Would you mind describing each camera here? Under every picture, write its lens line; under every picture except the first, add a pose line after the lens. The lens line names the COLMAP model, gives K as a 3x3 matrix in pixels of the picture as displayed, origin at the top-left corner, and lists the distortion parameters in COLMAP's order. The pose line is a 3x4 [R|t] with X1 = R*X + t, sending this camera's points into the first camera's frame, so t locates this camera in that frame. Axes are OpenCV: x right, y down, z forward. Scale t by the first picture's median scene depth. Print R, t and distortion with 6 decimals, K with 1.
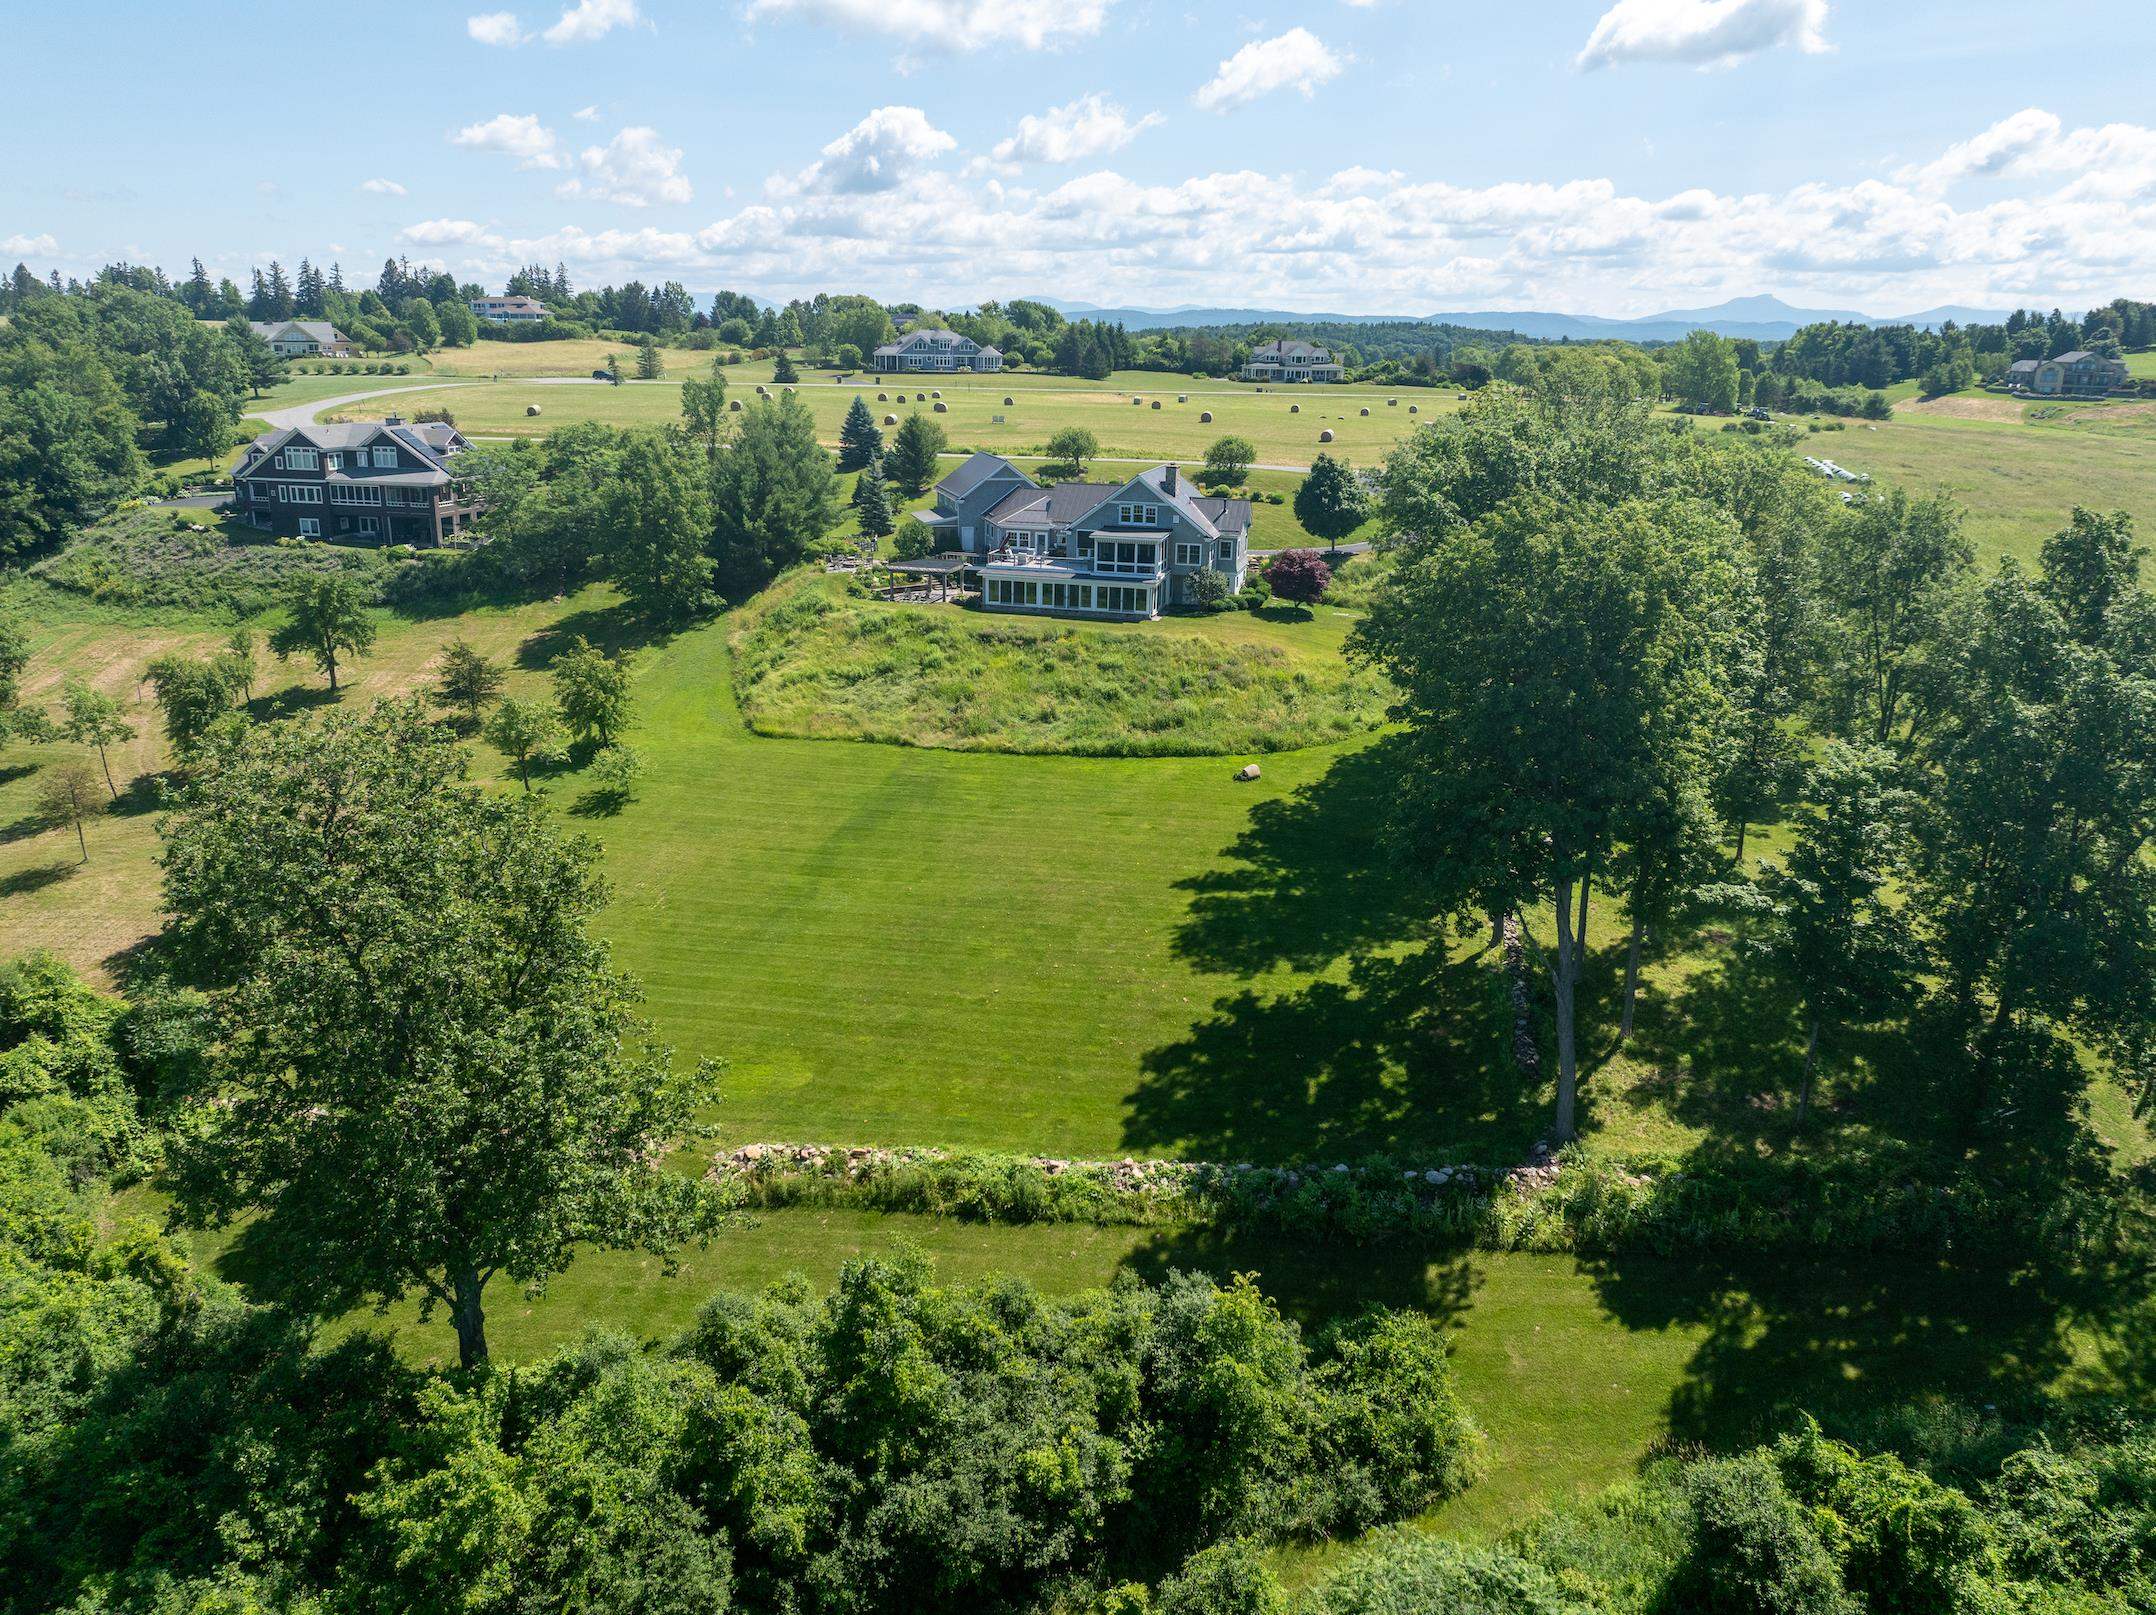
lens RADIAL K [[1530.2, 0, 1078.0], [0, 1530.2, 807.5], [0, 0, 1]] dist [-0.037082, -0.008394]
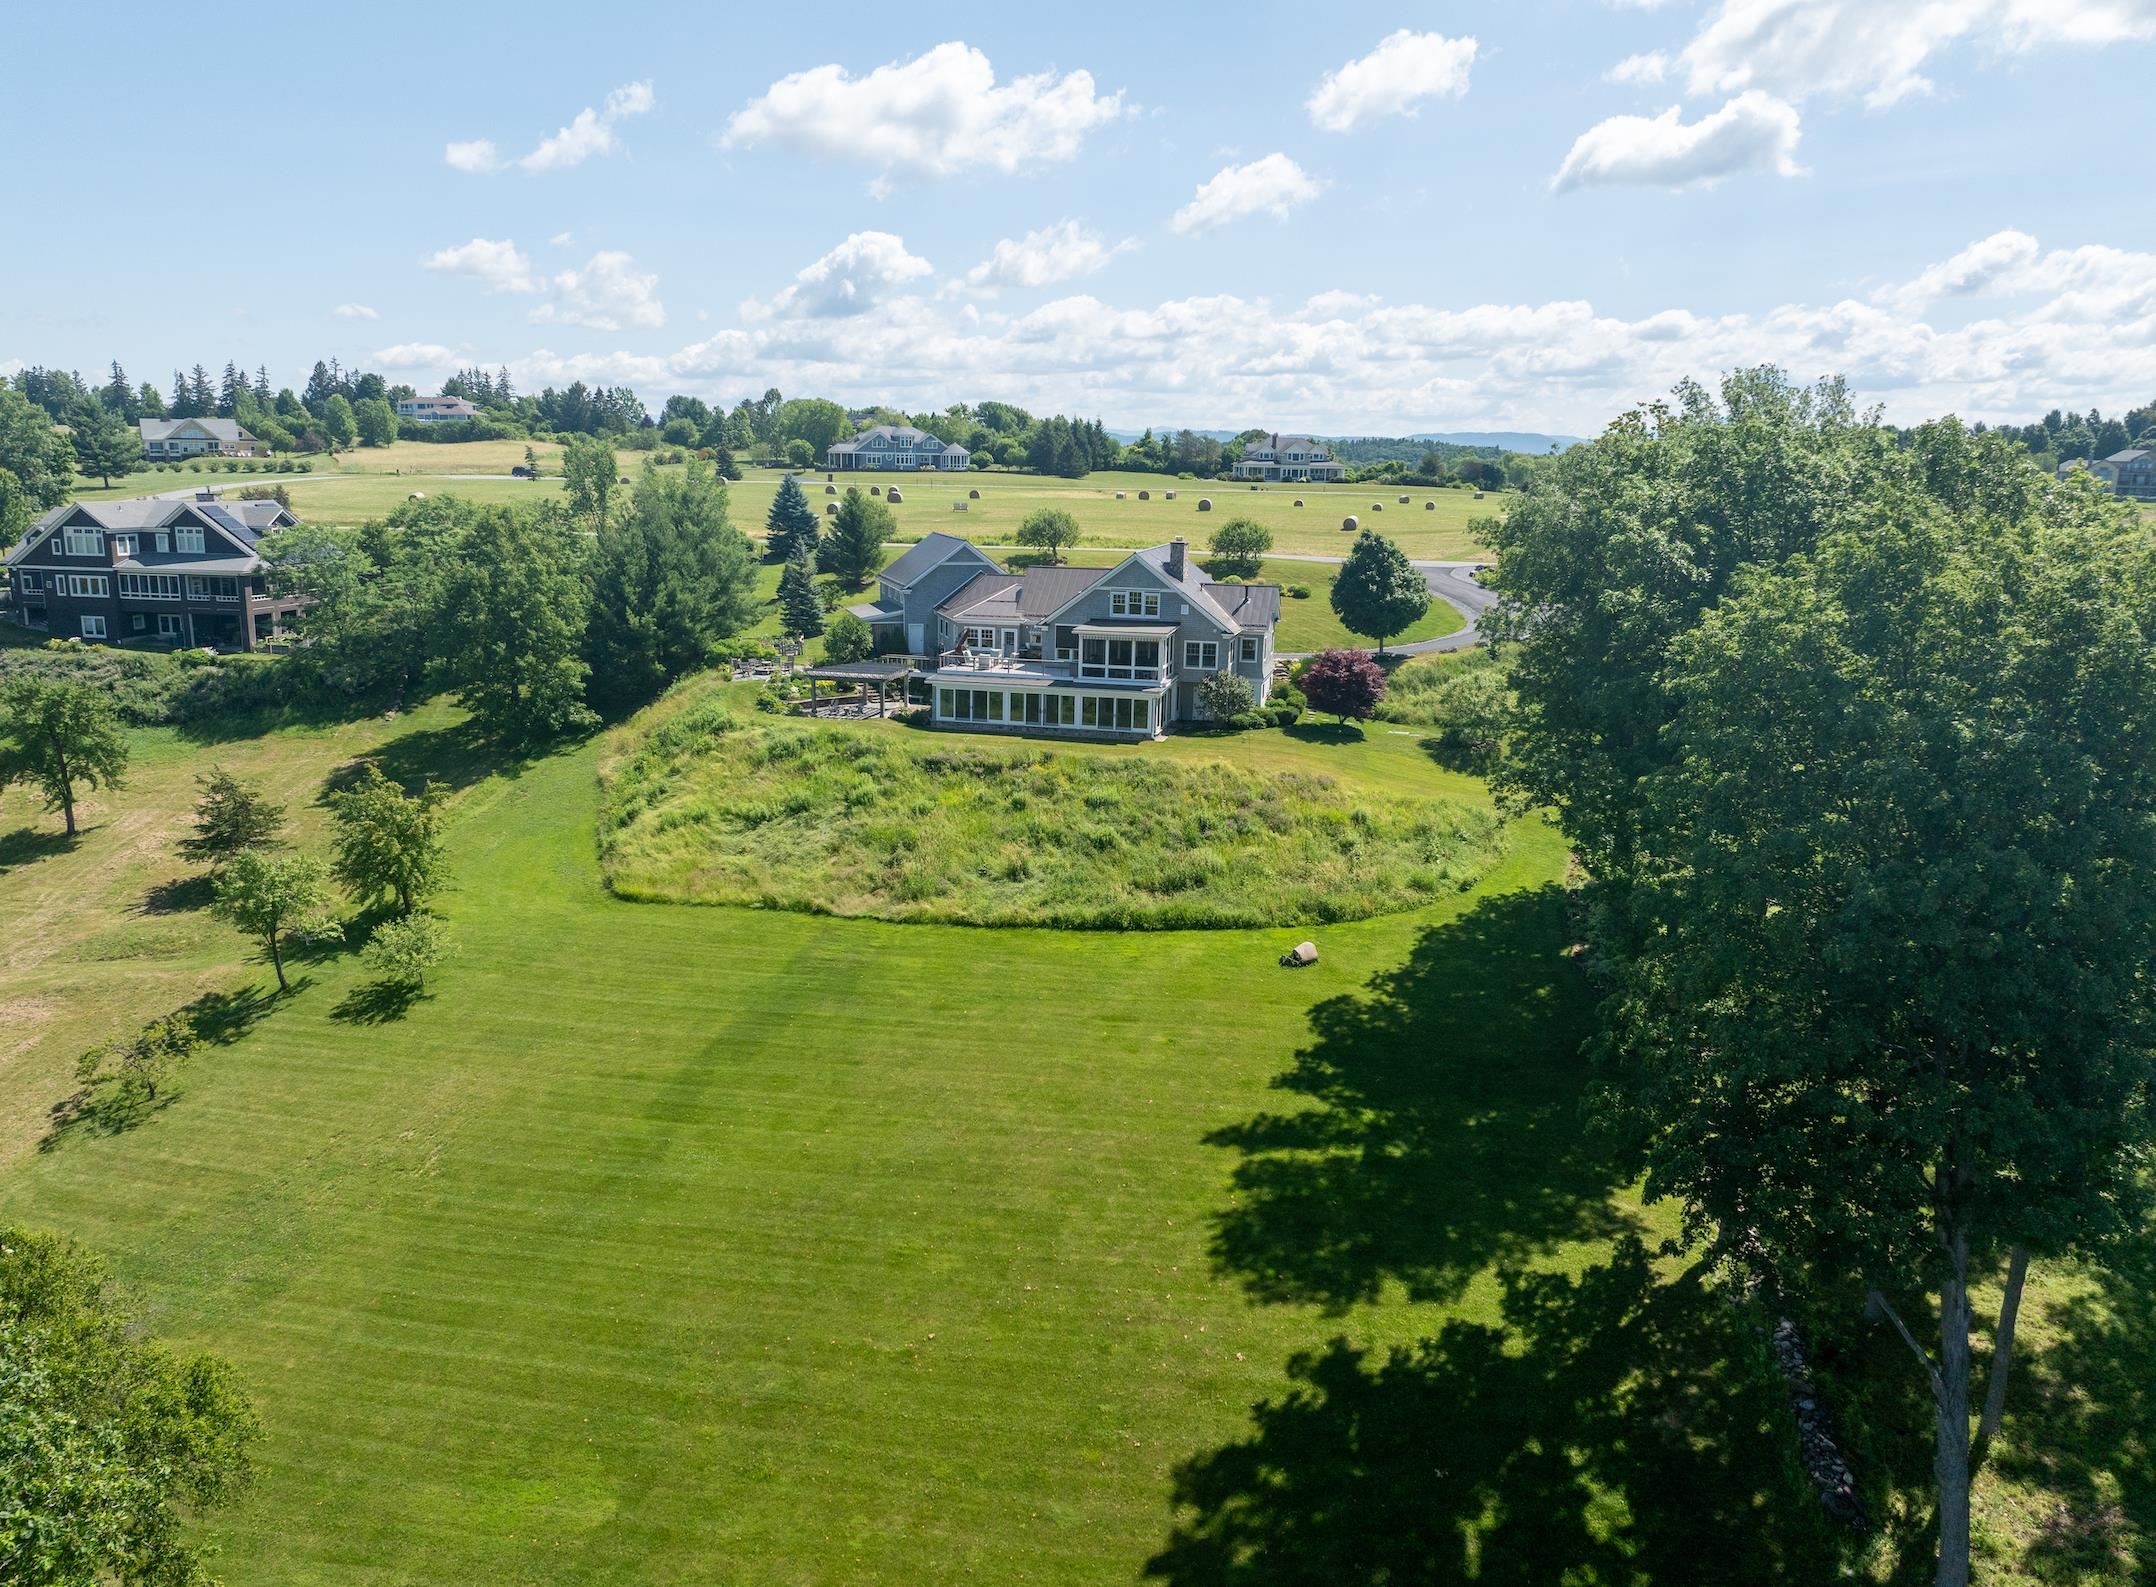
lens RADIAL K [[1570.2, 0, 1057.3], [0, 1570.2, 839.6], [0, 0, 1]] dist [-0.041636, 0.005808]
pose [[0.999992, -0.002557, 0.003048, -0.002555], [0.002738, 0.998125, -0.061144, -0.026133], [-0.002886, 0.061152, 0.998124, 0.226223]]
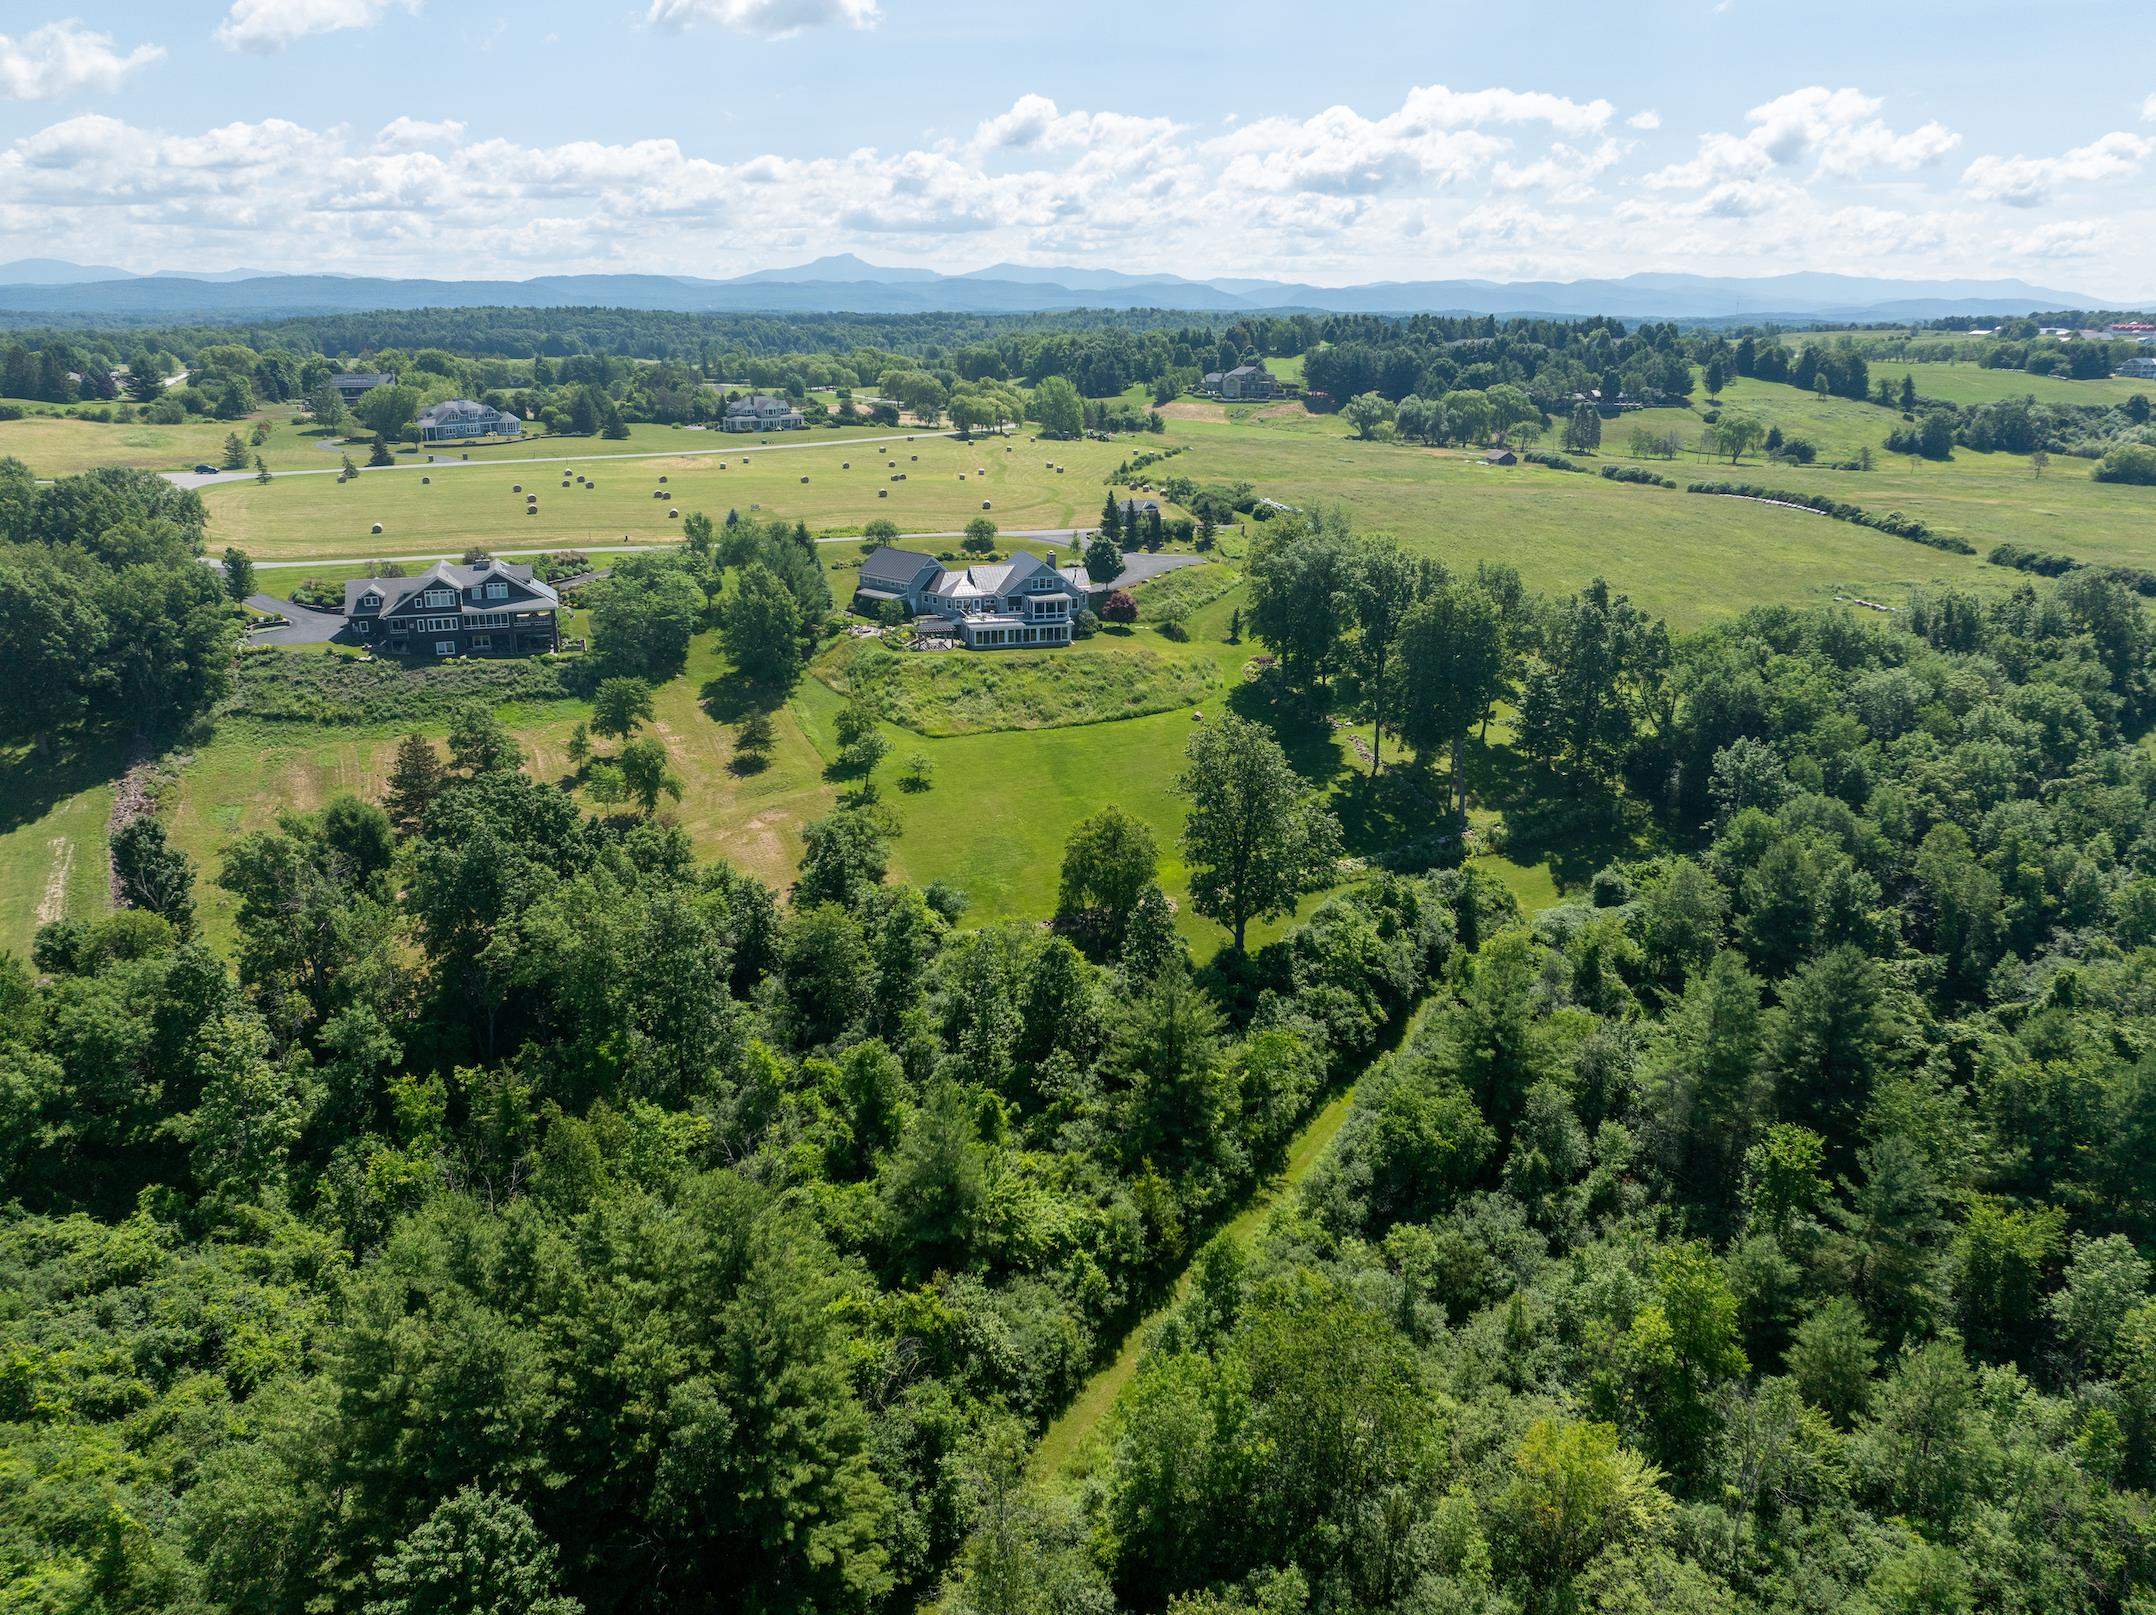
lens RADIAL K [[1530.2, 0, 1078.0], [0, 1530.2, 807.5], [0, 0, 1]] dist [-0.037082, -0.008394]
pose [[0.846873, -0.174932, 0.502200, -0.869394], [0.161555, 0.984346, 0.070444, -0.059476], [-0.506661, 0.021476, 0.861878, -0.527139]]
